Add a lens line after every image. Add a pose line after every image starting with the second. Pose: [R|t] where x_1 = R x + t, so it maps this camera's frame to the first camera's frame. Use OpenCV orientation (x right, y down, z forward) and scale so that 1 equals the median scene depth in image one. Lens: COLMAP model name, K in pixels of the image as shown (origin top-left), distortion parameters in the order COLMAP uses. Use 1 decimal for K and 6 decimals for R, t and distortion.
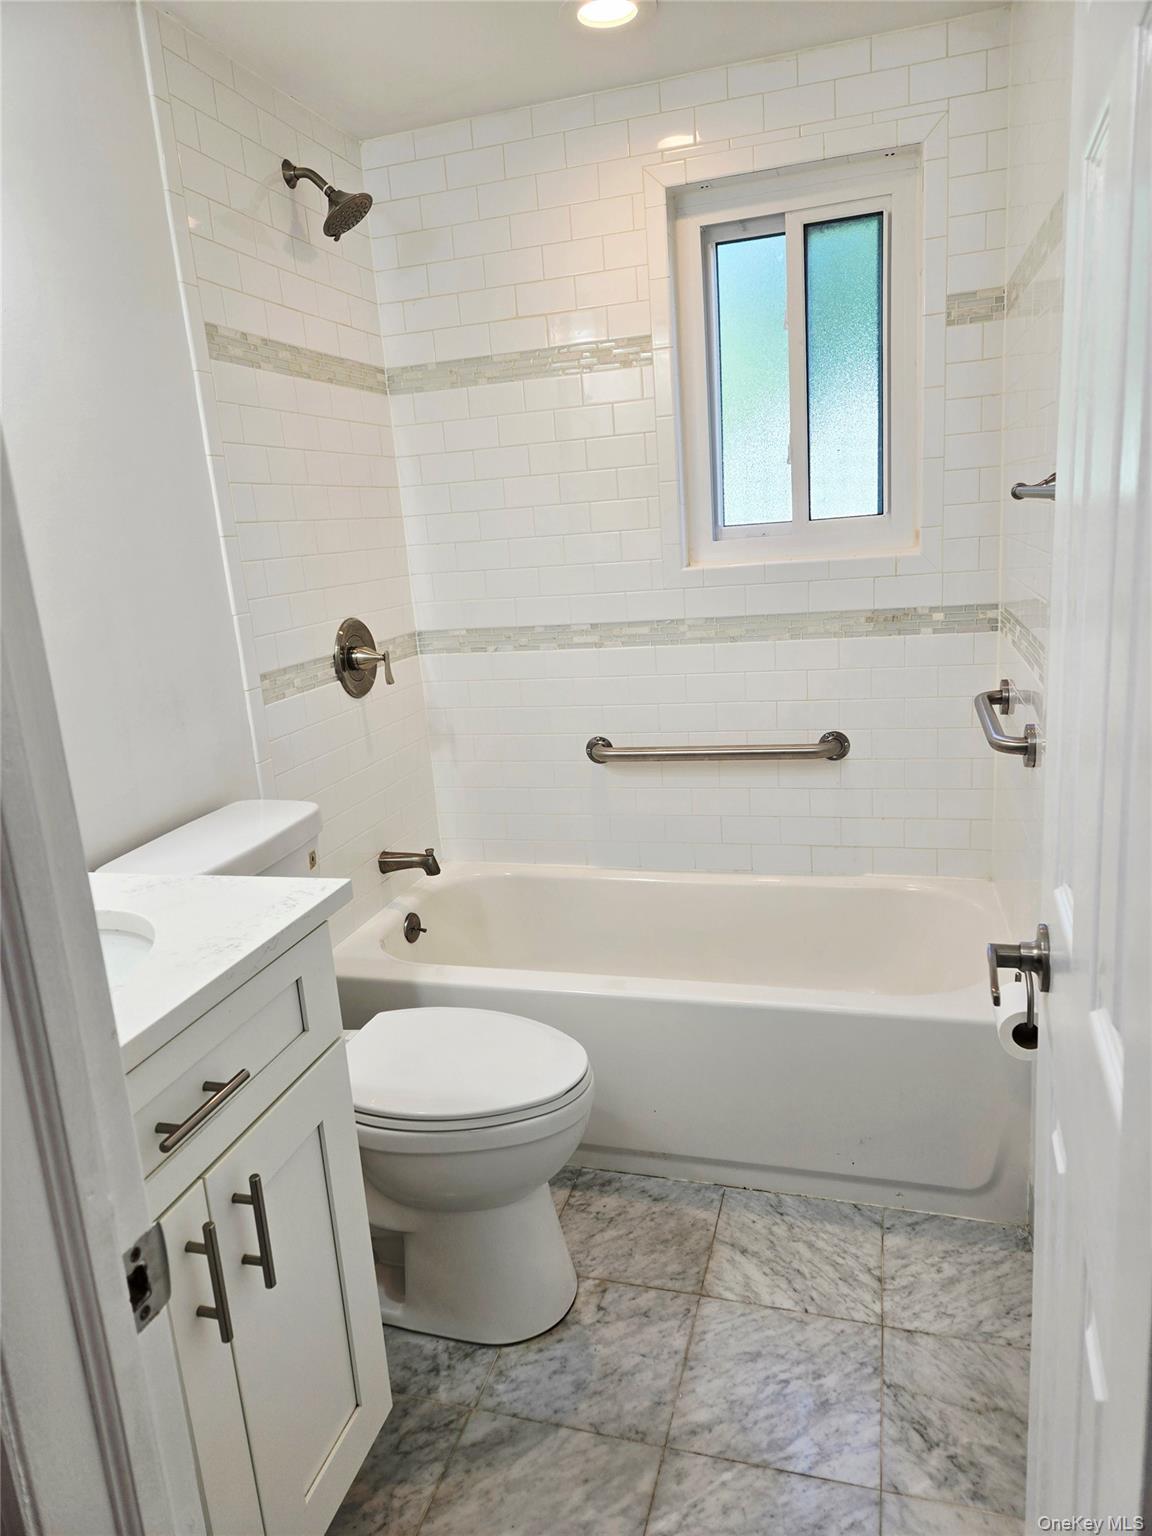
lens RADIAL K [[1036.0, 0, 580.7], [0, 1036.0, 762.6], [0, 0, 1]] dist [0.078598, -0.055396]
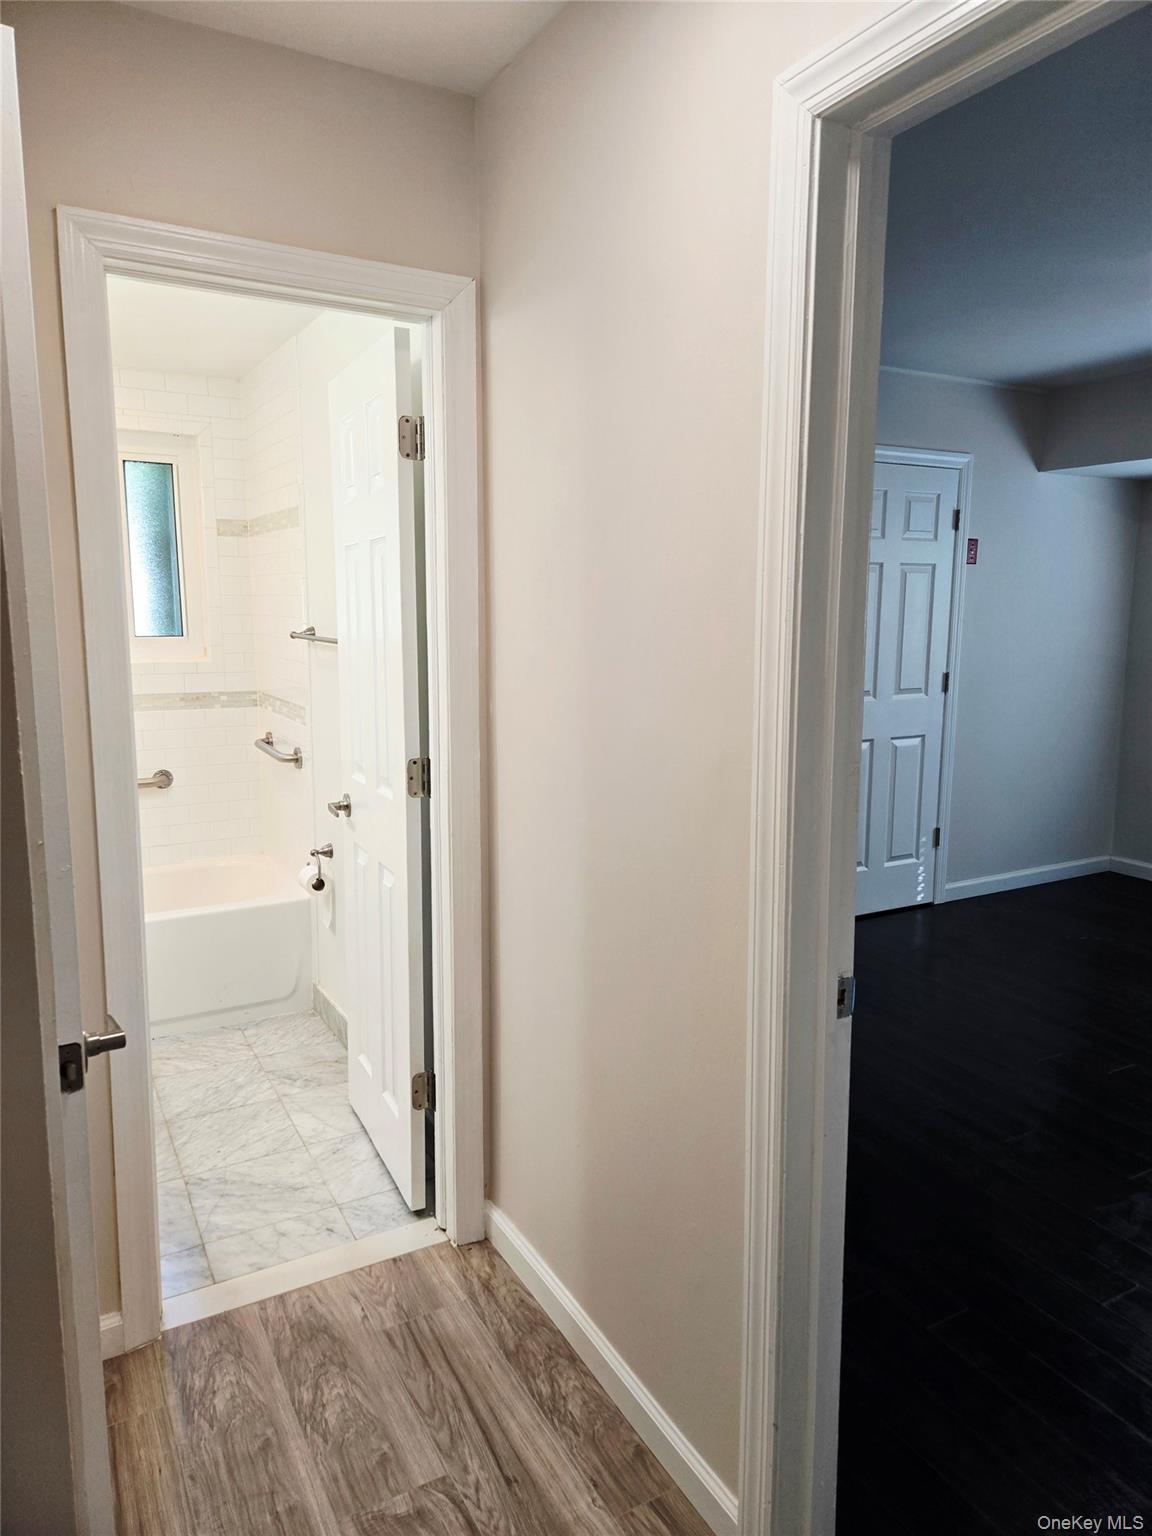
lens RADIAL K [[1036.0, 0, 580.7], [0, 1036.0, 762.6], [0, 0, 1]] dist [0.078598, -0.055396]
pose [[0.704098, -0.035493, 0.709215, -0.586942], [0.109718, 0.992194, -0.059271, 0.165635], [-0.701575, 0.119546, 0.702497, -0.755984]]
